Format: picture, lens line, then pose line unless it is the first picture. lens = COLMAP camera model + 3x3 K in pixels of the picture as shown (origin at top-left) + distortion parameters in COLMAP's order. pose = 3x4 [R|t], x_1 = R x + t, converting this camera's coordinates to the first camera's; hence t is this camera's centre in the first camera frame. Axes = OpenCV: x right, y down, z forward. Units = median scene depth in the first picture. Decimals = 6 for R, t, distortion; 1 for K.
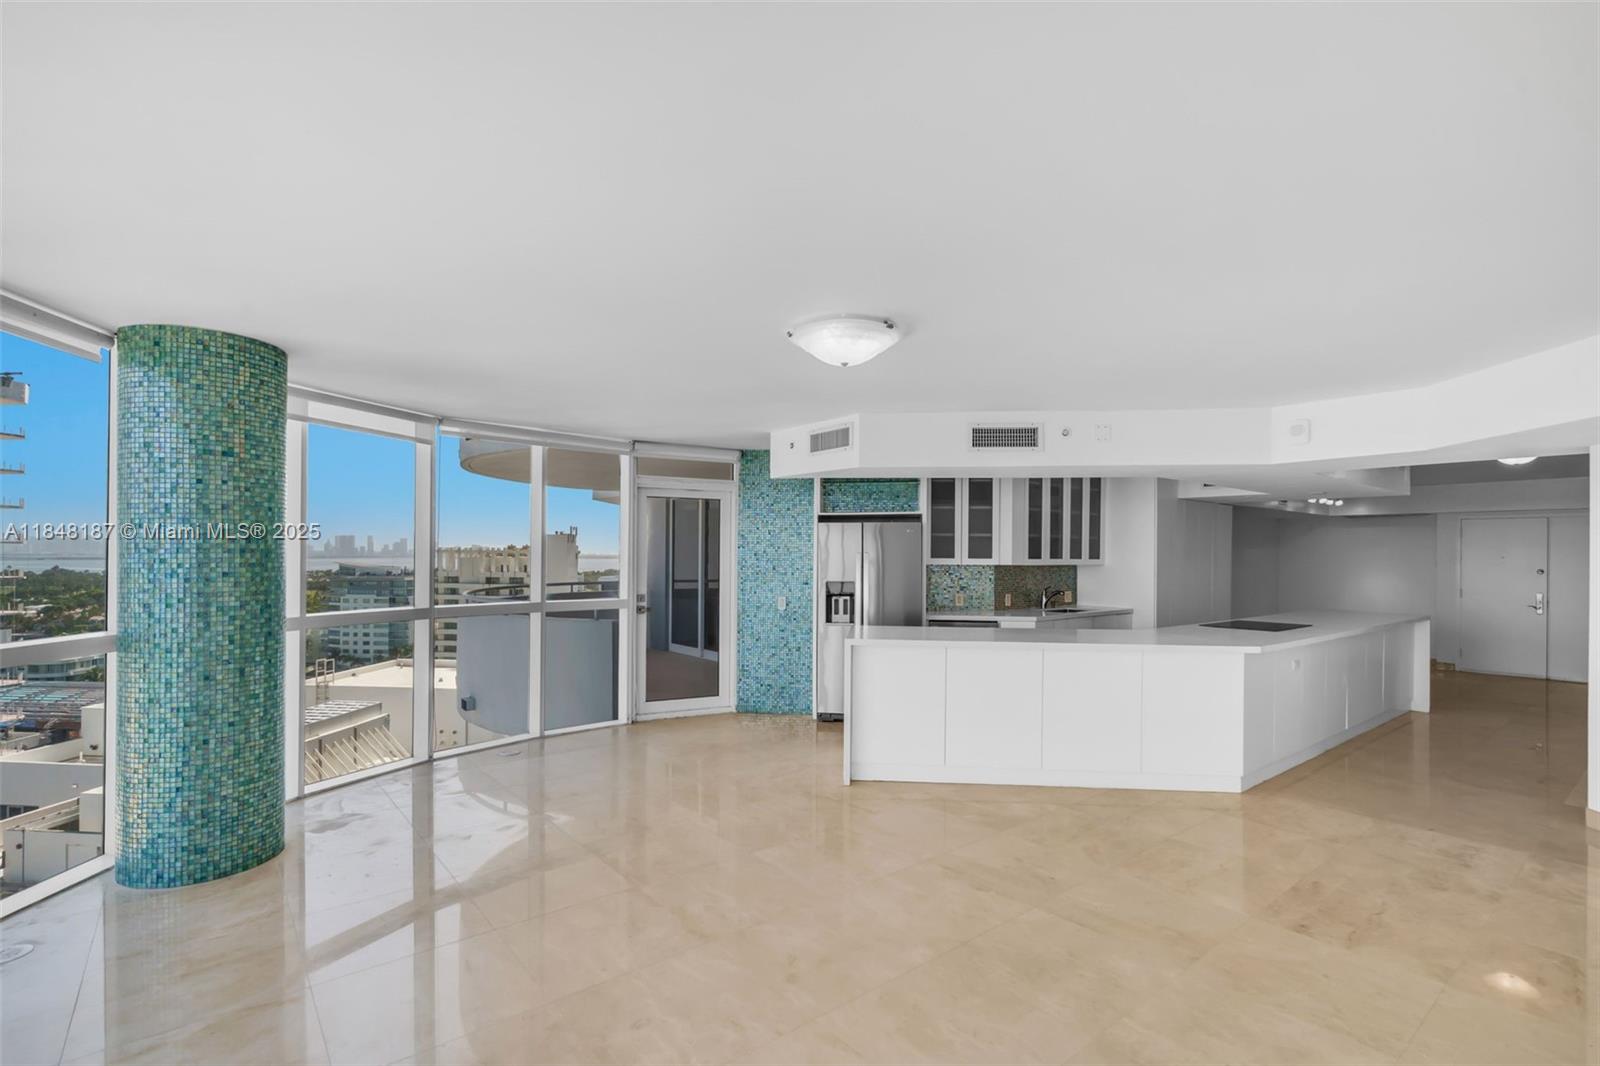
lens RADIAL K [[742.9, 0, 789.9], [0, 742.9, 543.1], [0, 0, 1]] dist [-0.009059, 0.000612]
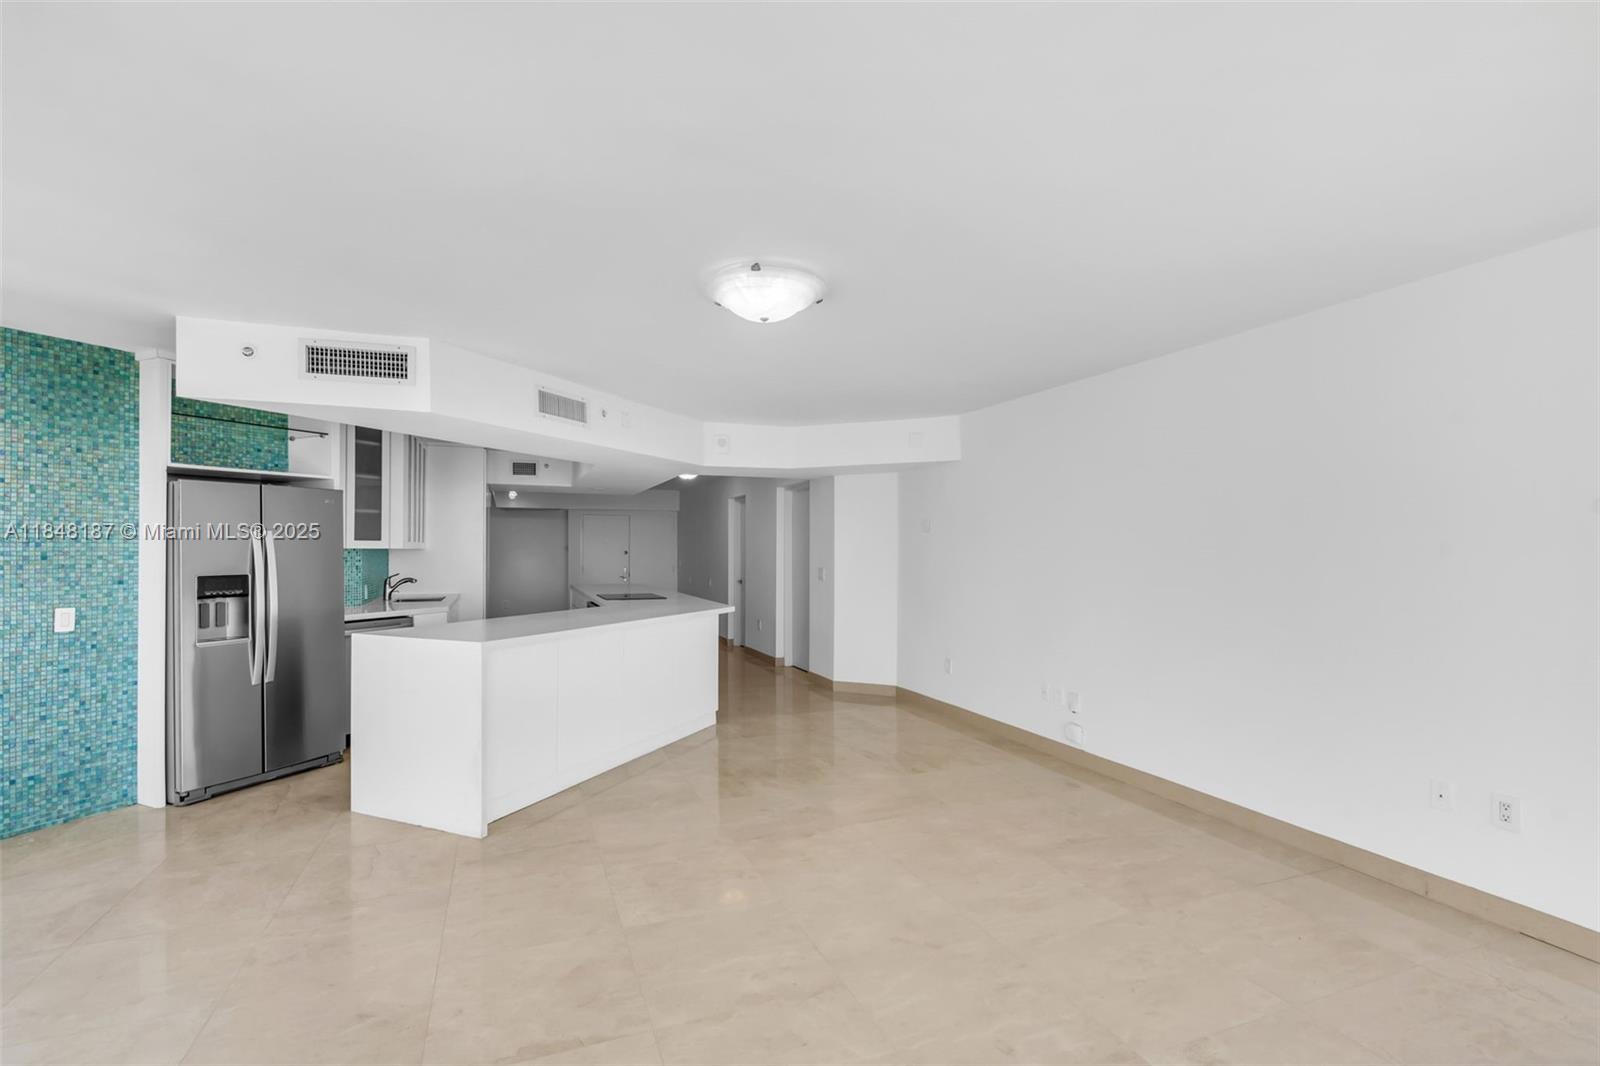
lens RADIAL K [[742.9, 0, 795.9], [0, 742.9, 547.3], [0, 0, 1]] dist [-0.009059, 0.000612]
pose [[0.294770, -0.003747, 0.955561, -0.371364], [-0.014023, 0.999868, 0.008246, 0.014977], [-0.955465, -0.015830, 0.294678, 0.326902]]
